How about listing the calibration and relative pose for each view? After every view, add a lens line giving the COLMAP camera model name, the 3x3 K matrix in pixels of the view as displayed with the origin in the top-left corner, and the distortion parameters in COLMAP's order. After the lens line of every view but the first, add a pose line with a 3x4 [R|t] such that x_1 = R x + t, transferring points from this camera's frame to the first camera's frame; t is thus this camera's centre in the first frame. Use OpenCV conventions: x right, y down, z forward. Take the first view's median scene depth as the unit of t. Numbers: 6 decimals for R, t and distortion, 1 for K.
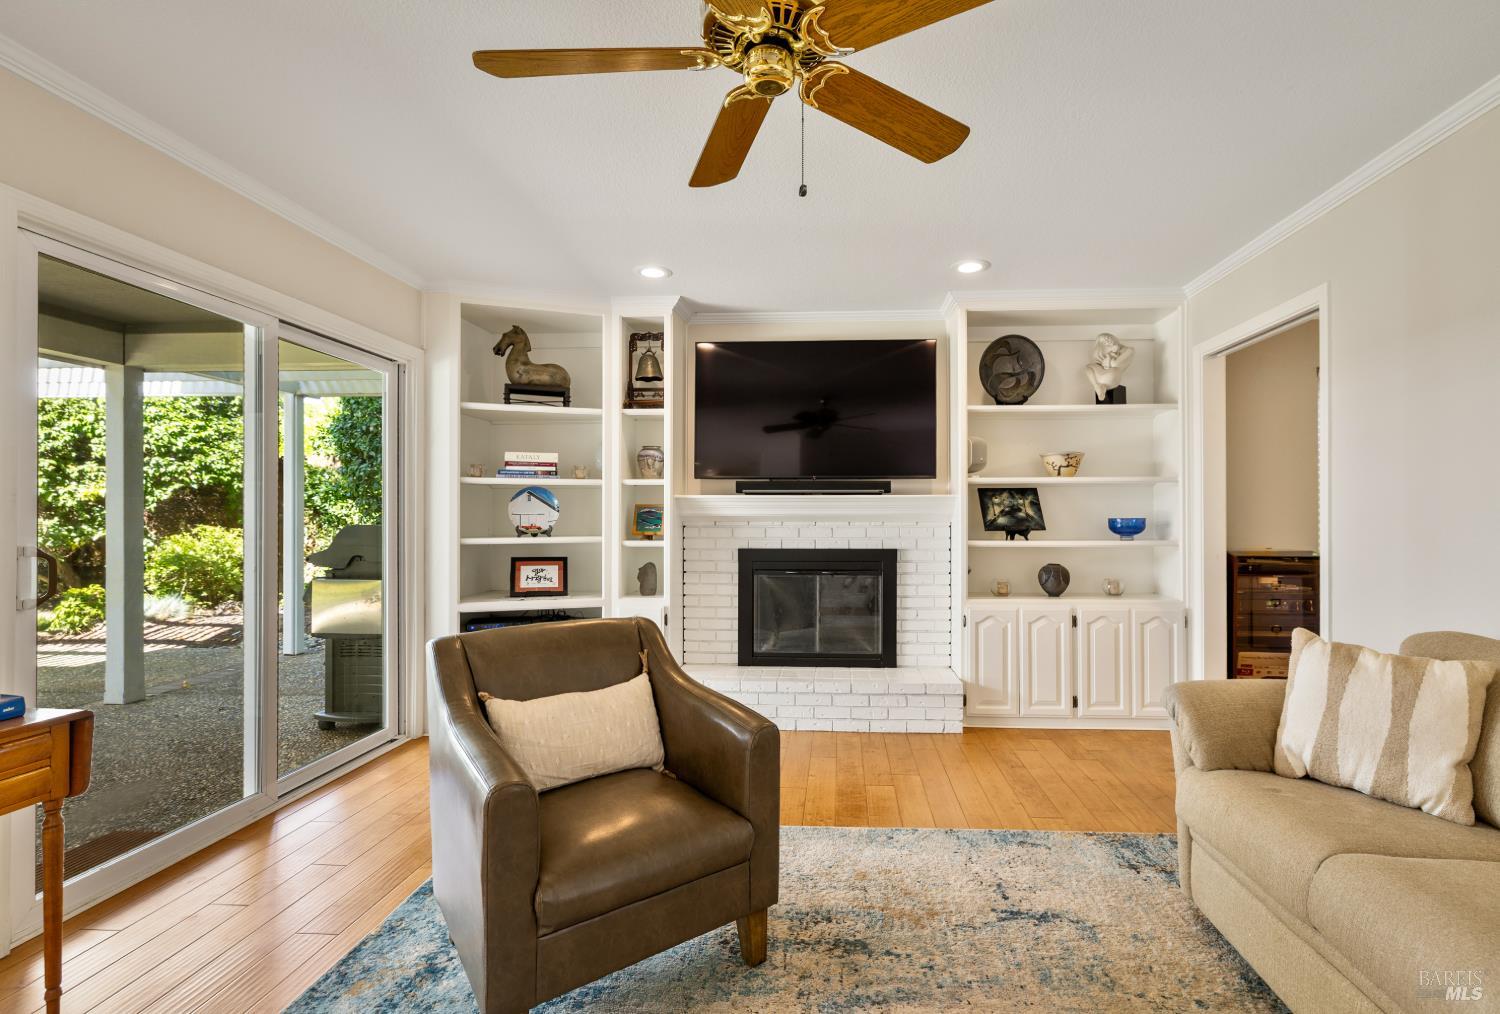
lens RADIAL K [[703.6, 0, 800.1], [0, 703.6, 508.5], [0, 0, 1]] dist [0.004944, 0.000236]
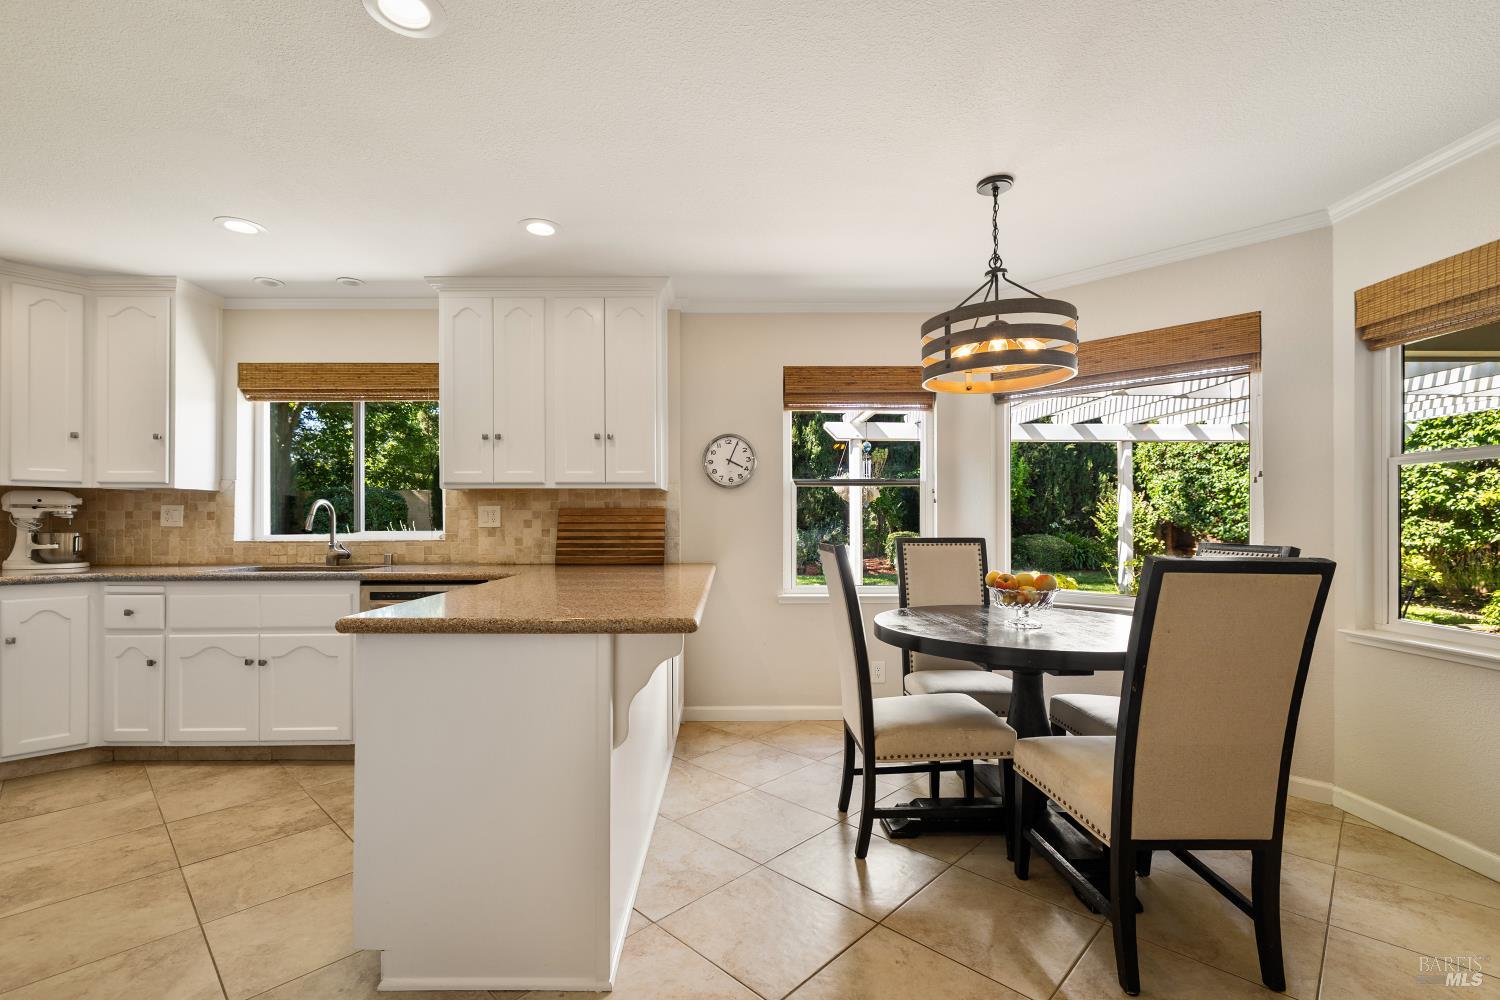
lens RADIAL K [[661.3, 0, 738.4], [0, 661.3, 520.2], [0, 0, 1]] dist [-0.002396, 0.002793]
pose [[0.060977, -0.001834, -0.998138, -0.214027], [0.010462, 0.999945, -0.001199, 0.000585], [0.998084, -0.010370, 0.060992, -0.325977]]
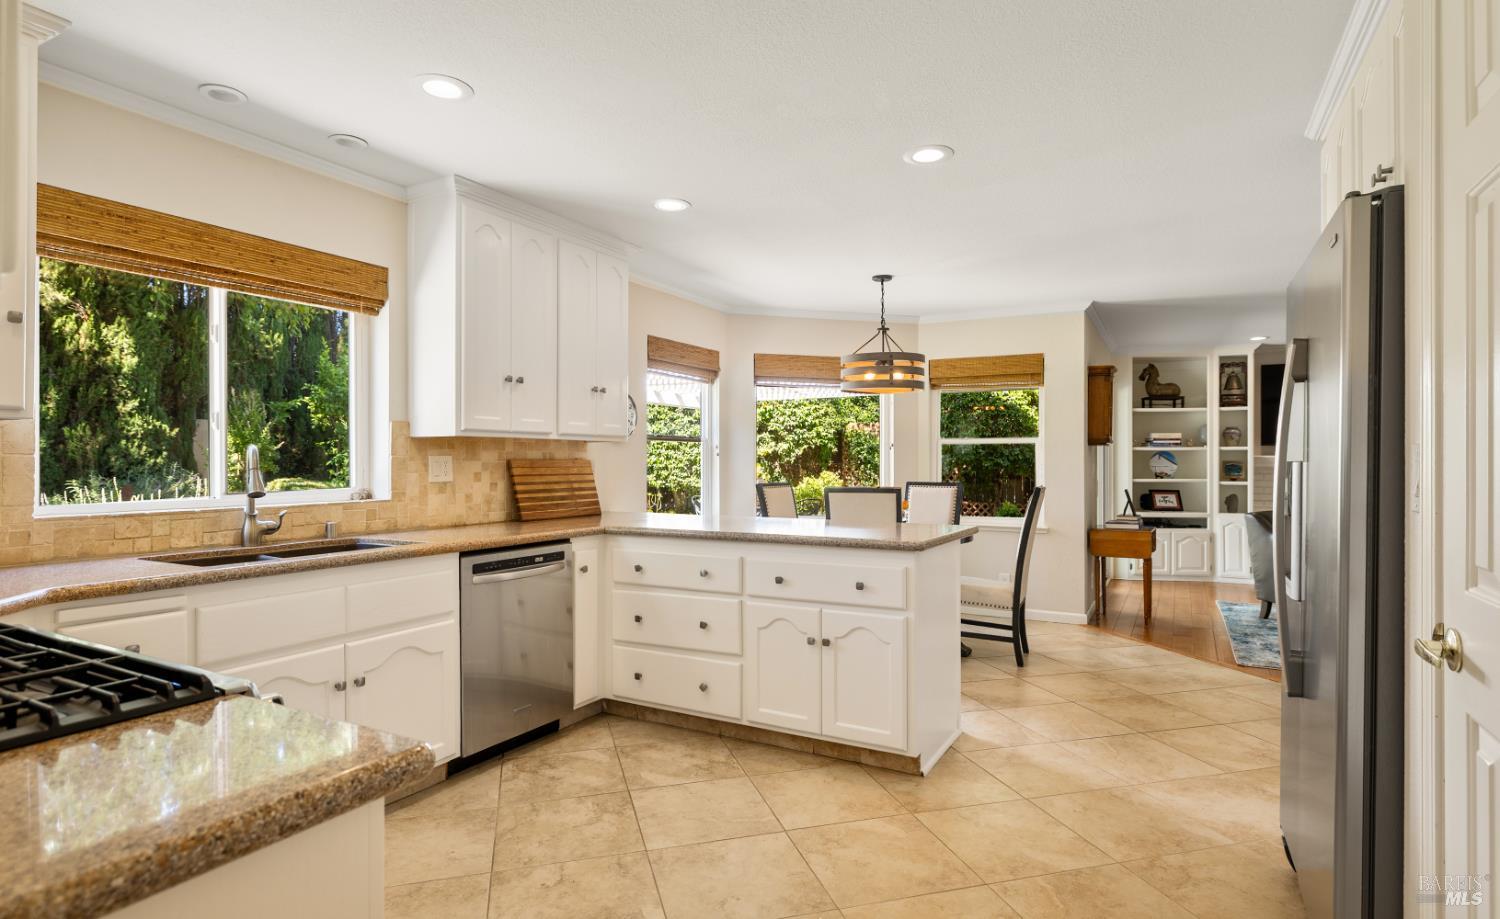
lens RADIAL K [[764.5, 0, 749.0], [0, 764.5, 465.0], [0, 0, 1]] dist [-0.005631, -0.000066]
pose [[0.895877, 0.002039, -0.444297, -0.458995], [0.003772, 0.999919, 0.012194, -0.023186], [0.444286, -0.012600, 0.895796, -1.253824]]
